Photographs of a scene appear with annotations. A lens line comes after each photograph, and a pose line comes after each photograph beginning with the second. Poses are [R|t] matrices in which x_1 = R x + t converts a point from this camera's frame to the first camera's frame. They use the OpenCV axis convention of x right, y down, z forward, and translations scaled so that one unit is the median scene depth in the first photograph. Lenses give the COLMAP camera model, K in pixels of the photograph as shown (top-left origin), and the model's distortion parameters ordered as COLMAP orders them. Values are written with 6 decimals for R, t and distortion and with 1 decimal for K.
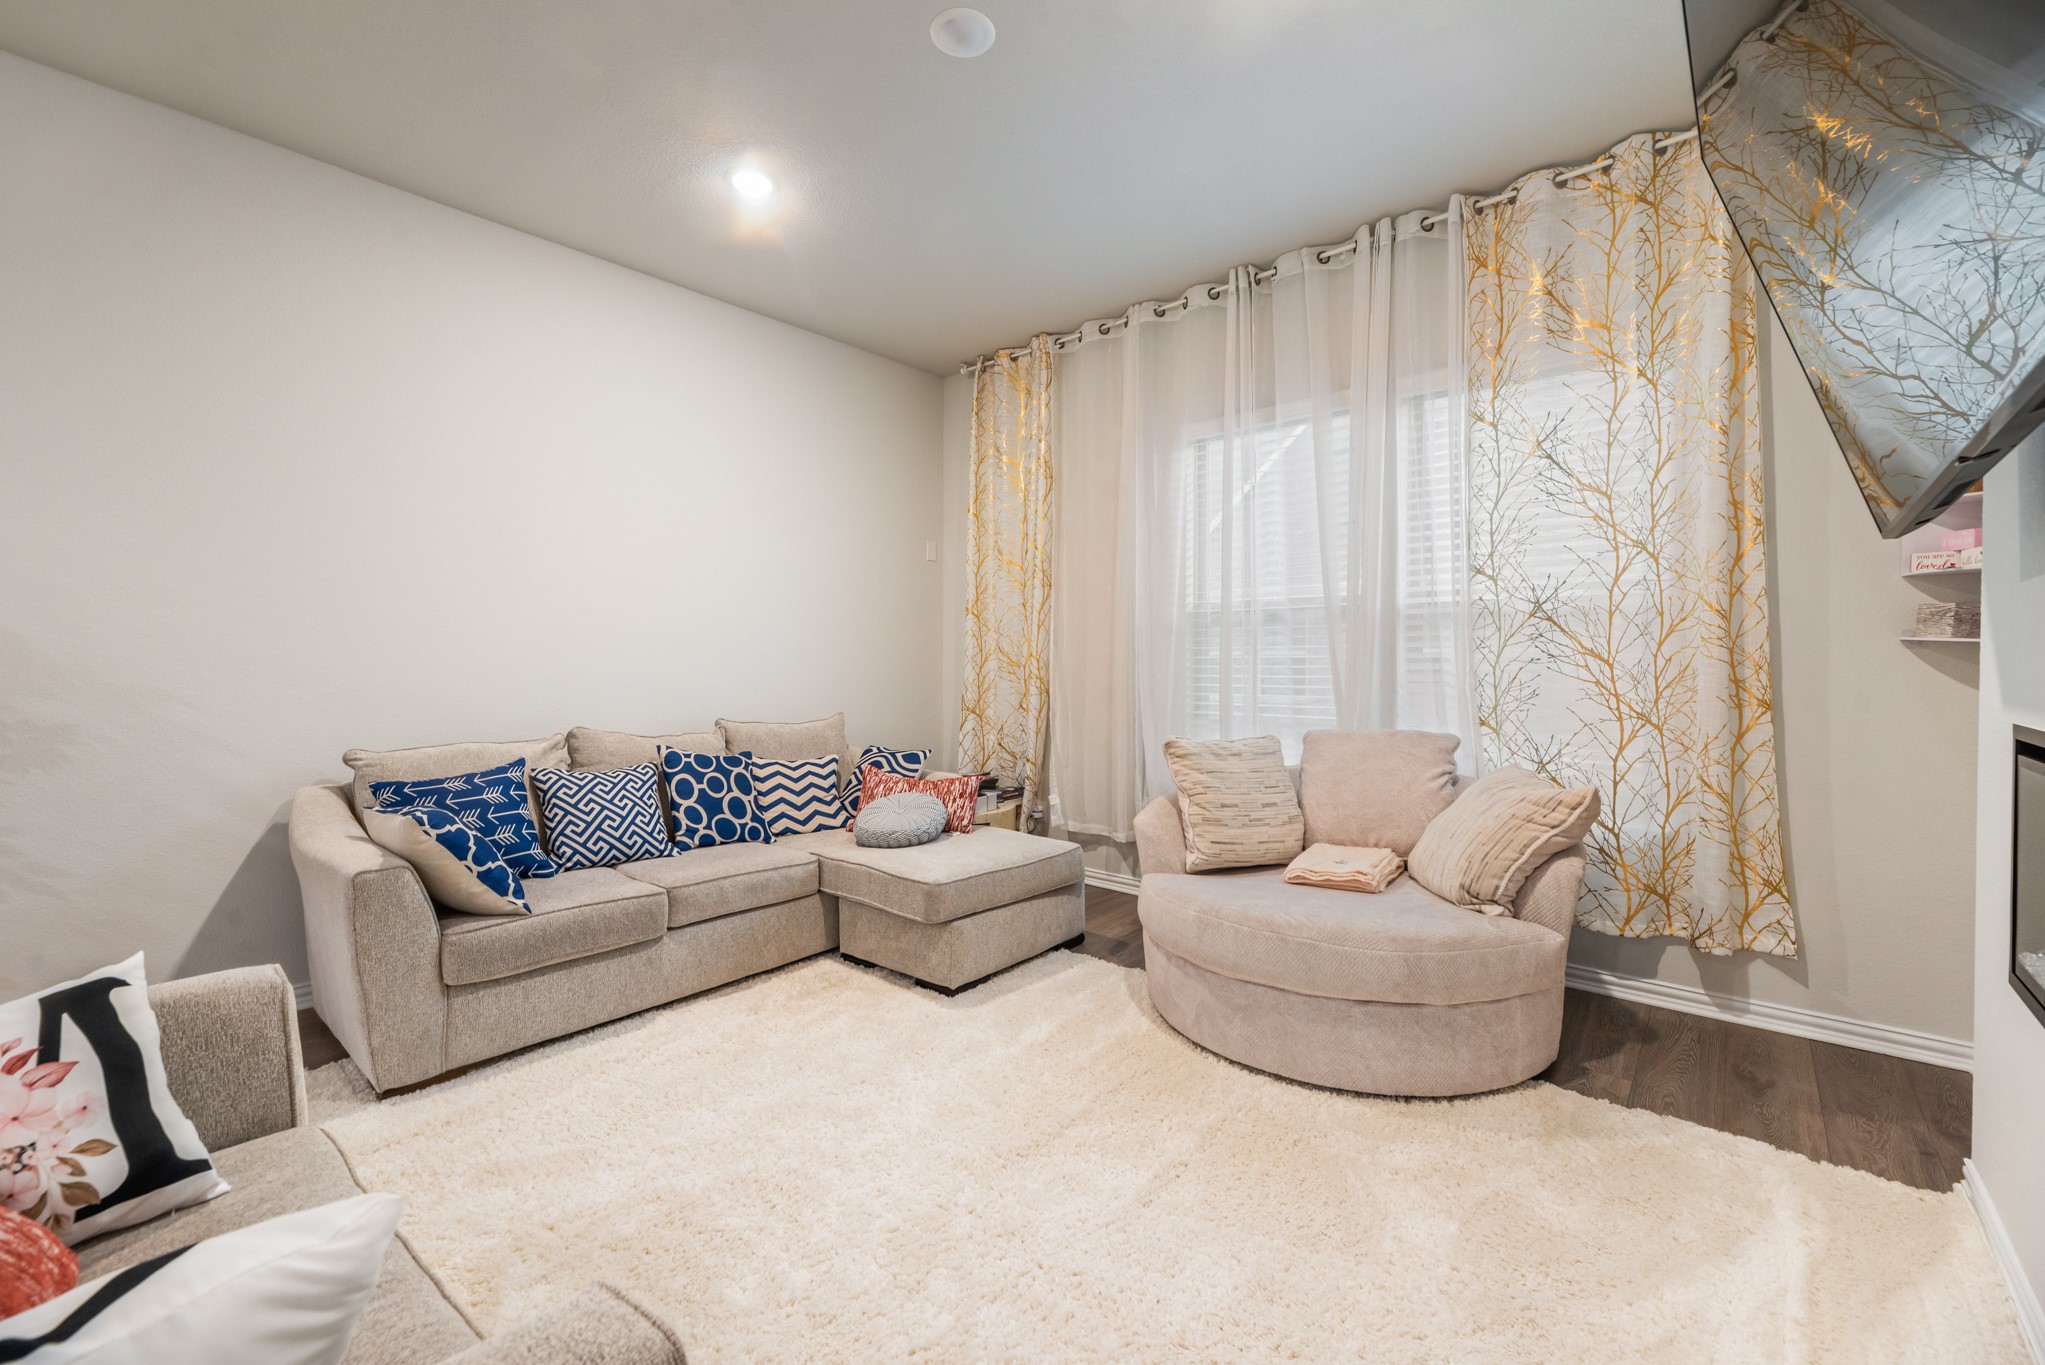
lens RADIAL K [[833.7, 0, 1022.5], [0, 833.7, 682.5], [0, 0, 1]] dist [0.001076, 0.000113]
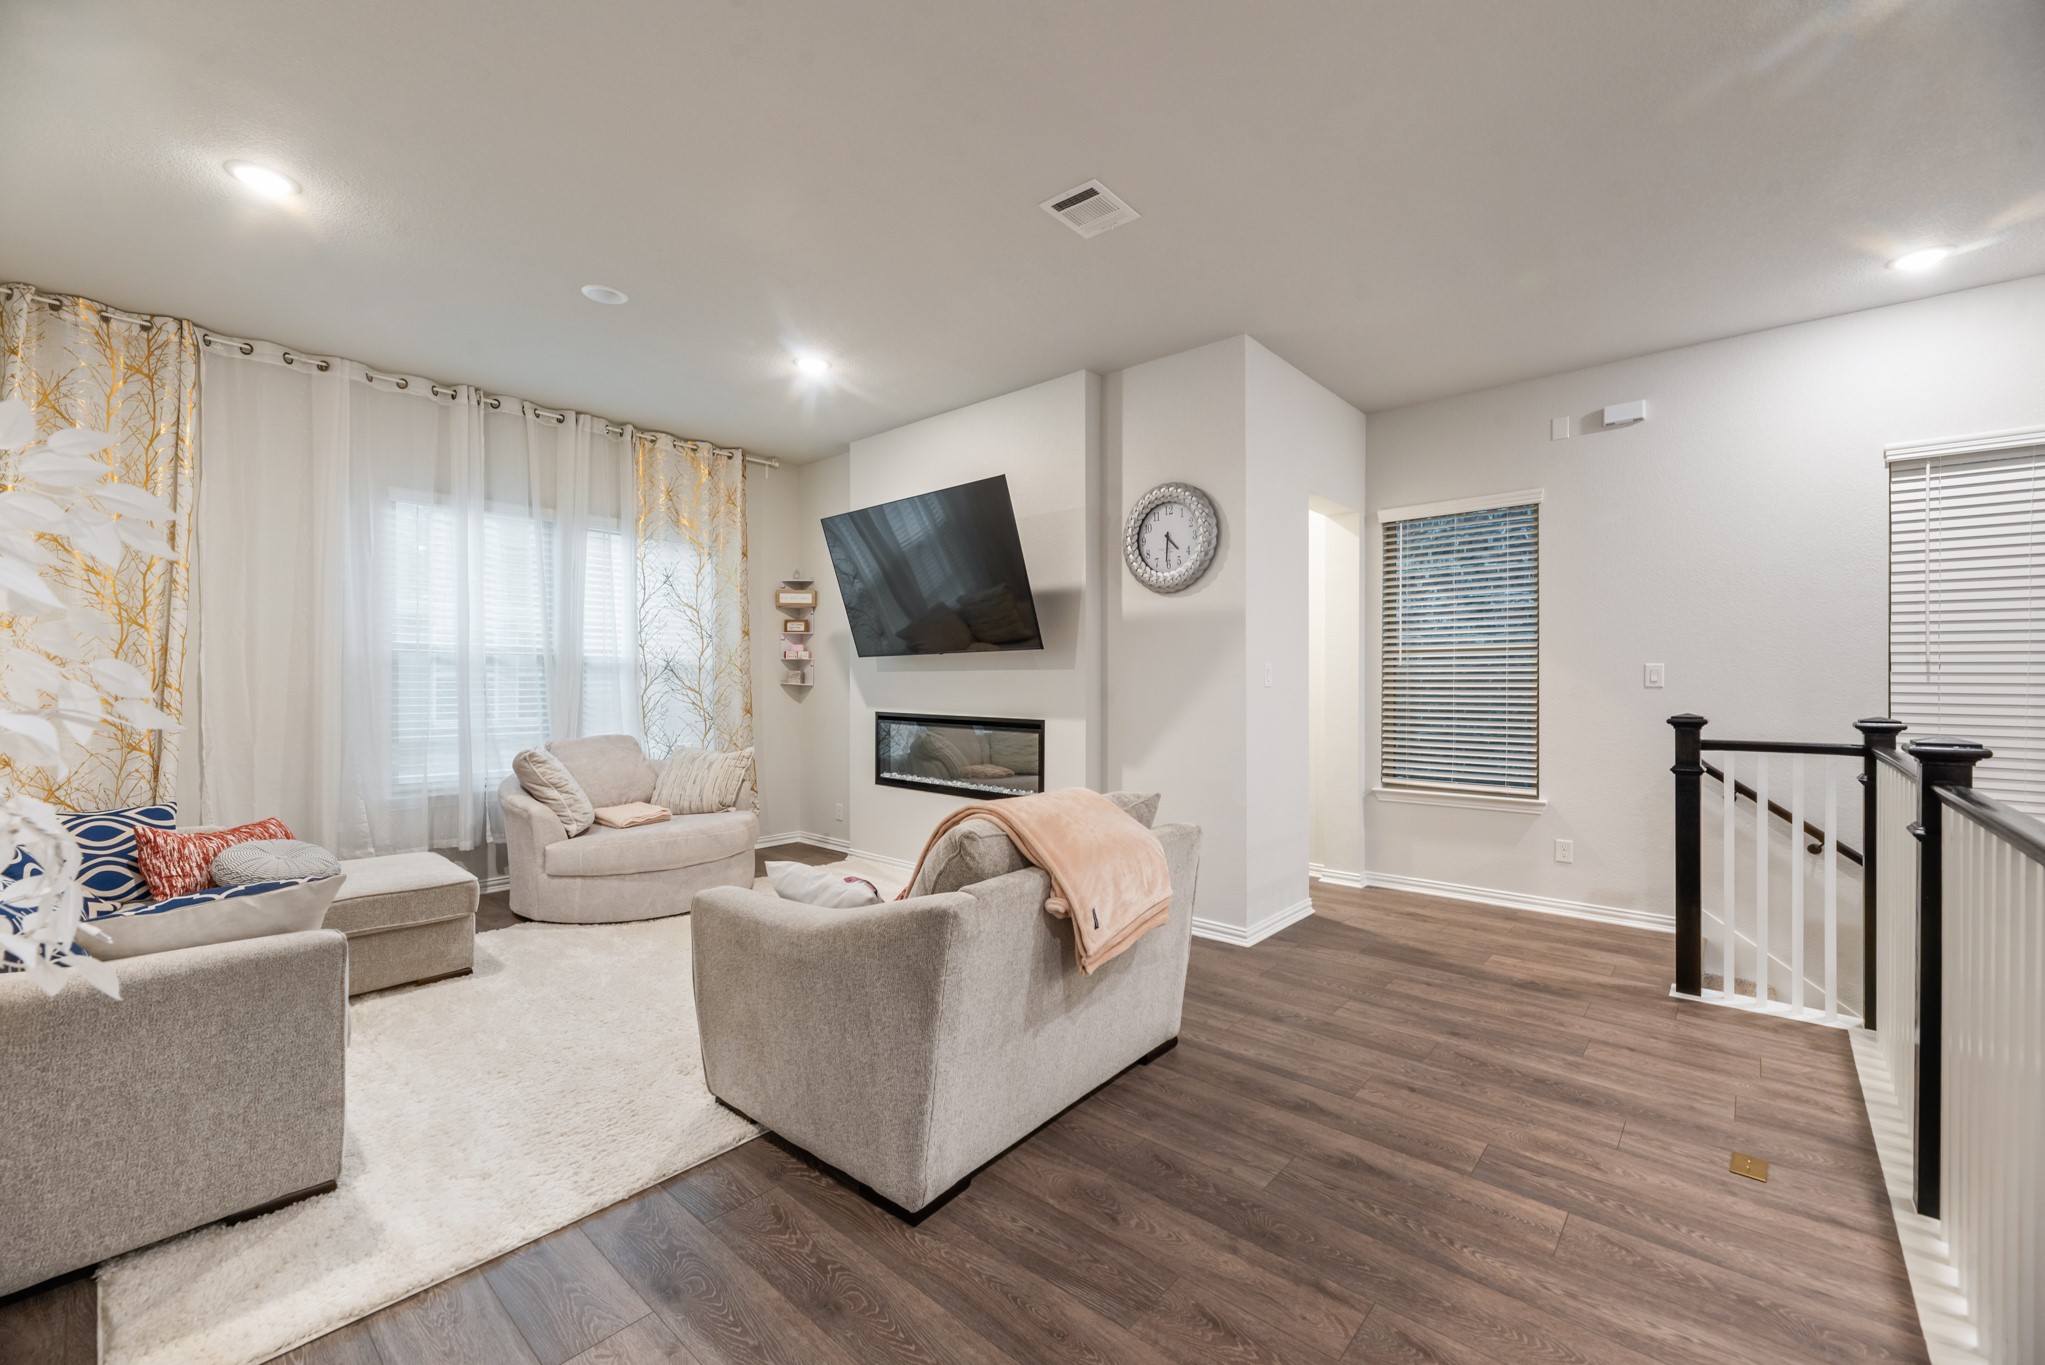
lens RADIAL K [[833.7, 0, 1022.5], [0, 833.7, 682.5], [0, 0, 1]] dist [0.001076, 0.000113]
pose [[0.022575, -0.005315, 0.999731, -1.233875], [0.009101, 0.999946, 0.005110, -0.049987], [-0.999704, 0.008984, 0.022623, 0.151696]]
